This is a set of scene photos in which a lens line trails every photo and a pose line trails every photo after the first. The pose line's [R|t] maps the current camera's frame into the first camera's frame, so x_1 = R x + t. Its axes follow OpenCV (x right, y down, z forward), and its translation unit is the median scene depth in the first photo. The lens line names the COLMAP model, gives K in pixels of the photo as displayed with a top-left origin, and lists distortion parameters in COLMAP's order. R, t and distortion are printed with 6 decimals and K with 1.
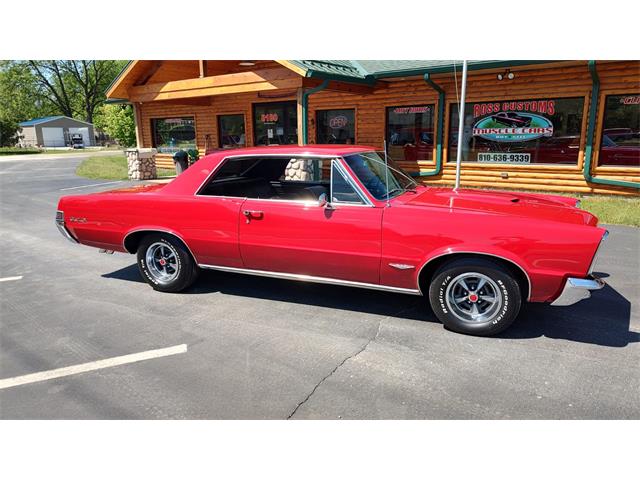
lens RADIAL K [[458.0, 0, 323.1], [0, 458.0, 240.1], [0, 0, 1]] dist [0.012029, -0.012872]
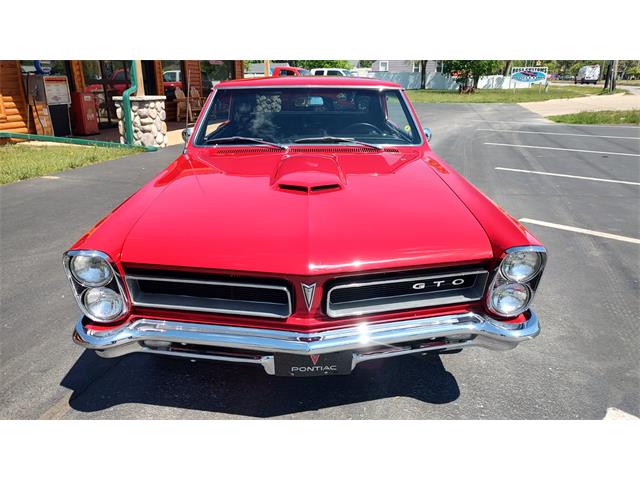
lens RADIAL K [[463.0, 0, 321.6], [0, 463.0, 240.9], [0, 0, 1]] dist [0.004454, -0.003352]
pose [[-0.380898, -0.286369, 0.879153, -0.413377], [0.210518, 0.898996, 0.384041, -0.120027], [-0.900333, 0.331358, -0.282140, 0.609857]]
